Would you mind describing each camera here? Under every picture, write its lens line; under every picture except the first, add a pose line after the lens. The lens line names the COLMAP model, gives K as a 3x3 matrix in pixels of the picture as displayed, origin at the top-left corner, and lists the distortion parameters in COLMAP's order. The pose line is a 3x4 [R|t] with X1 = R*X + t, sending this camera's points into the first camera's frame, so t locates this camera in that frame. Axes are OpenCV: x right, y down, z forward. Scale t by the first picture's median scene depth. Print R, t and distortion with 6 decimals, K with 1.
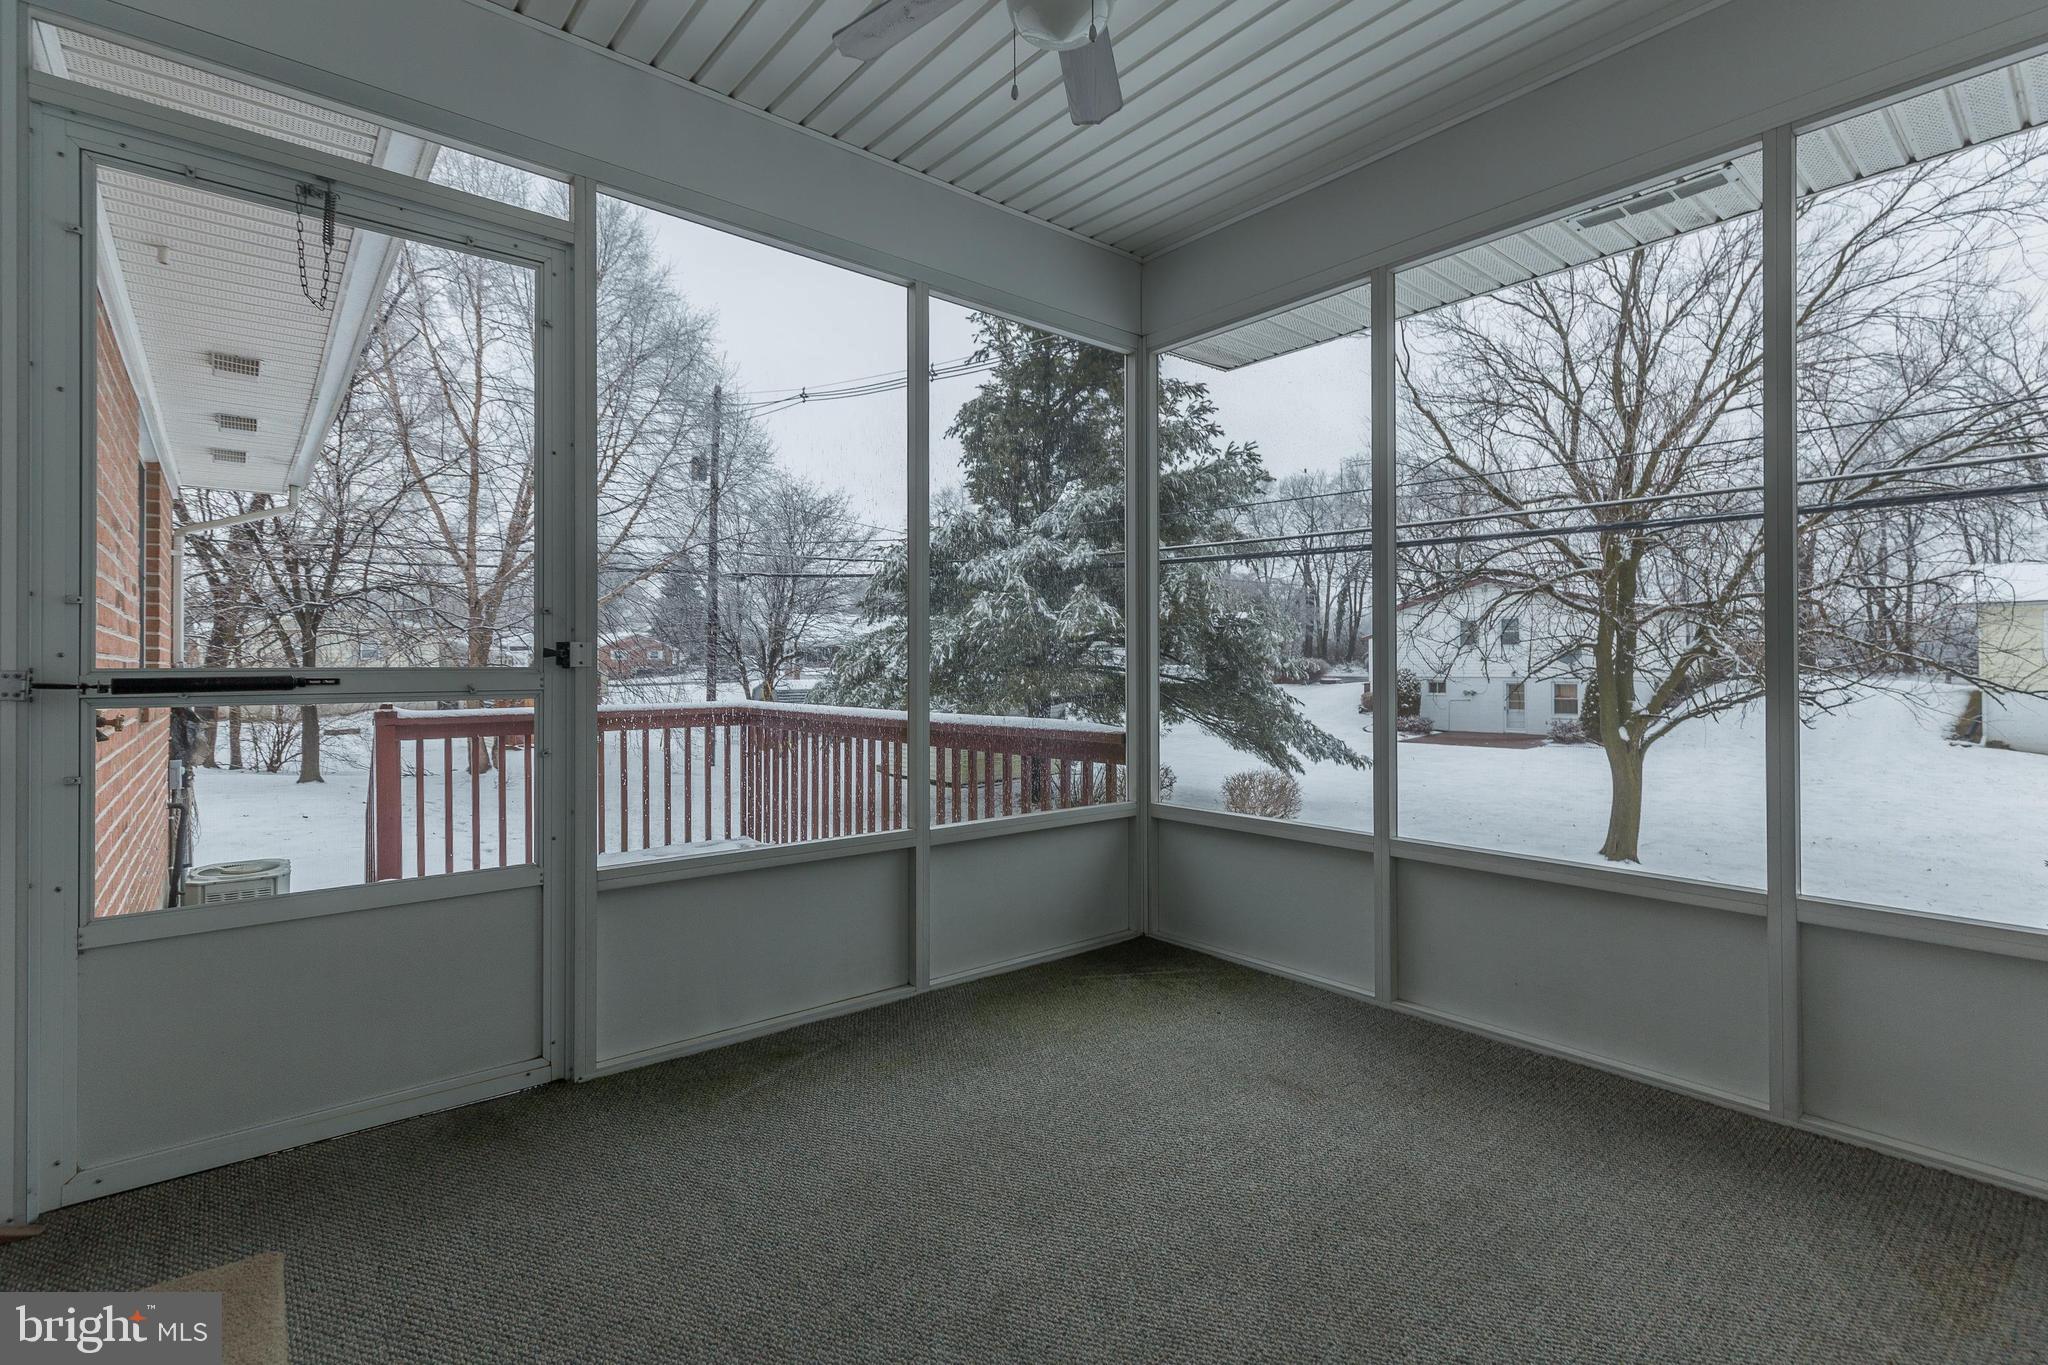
lens RADIAL K [[964.4, 0, 1027.7], [0, 964.4, 654.3], [0, 0, 1]] dist [0.000521, -0.000060]
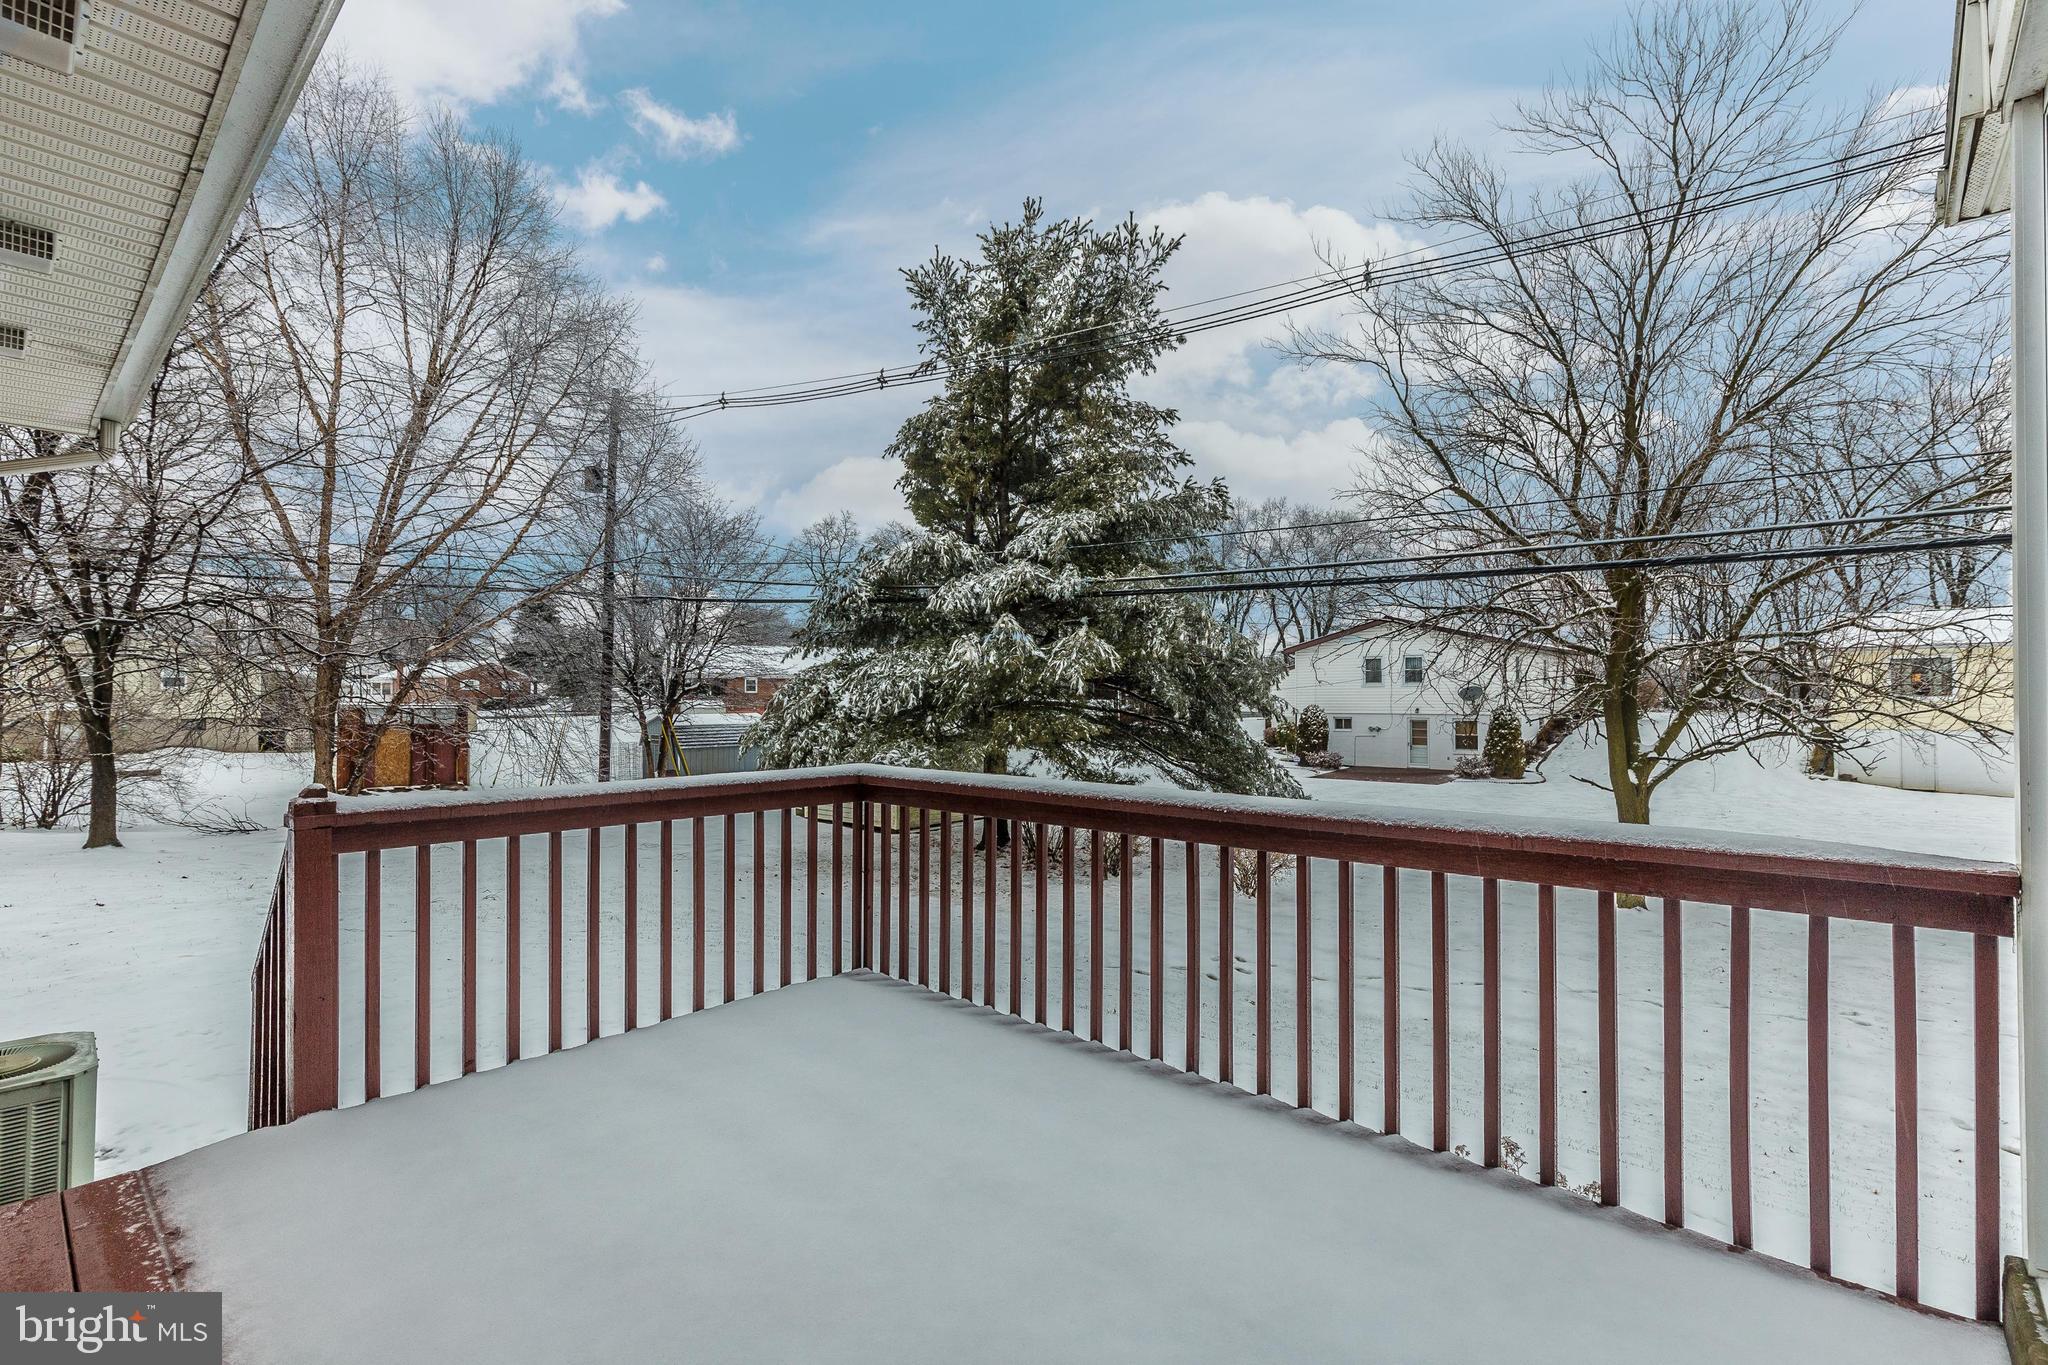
lens RADIAL K [[941.8, 0, 1038.4], [0, 941.8, 680.8], [0, 0, 1]] dist [0.004693, -0.000160]
pose [[0.989277, 0.008214, 0.145820, -0.085305], [-0.007126, 0.999943, -0.007983, -0.002079], [-0.145877, 0.006858, 0.989279, 0.103683]]
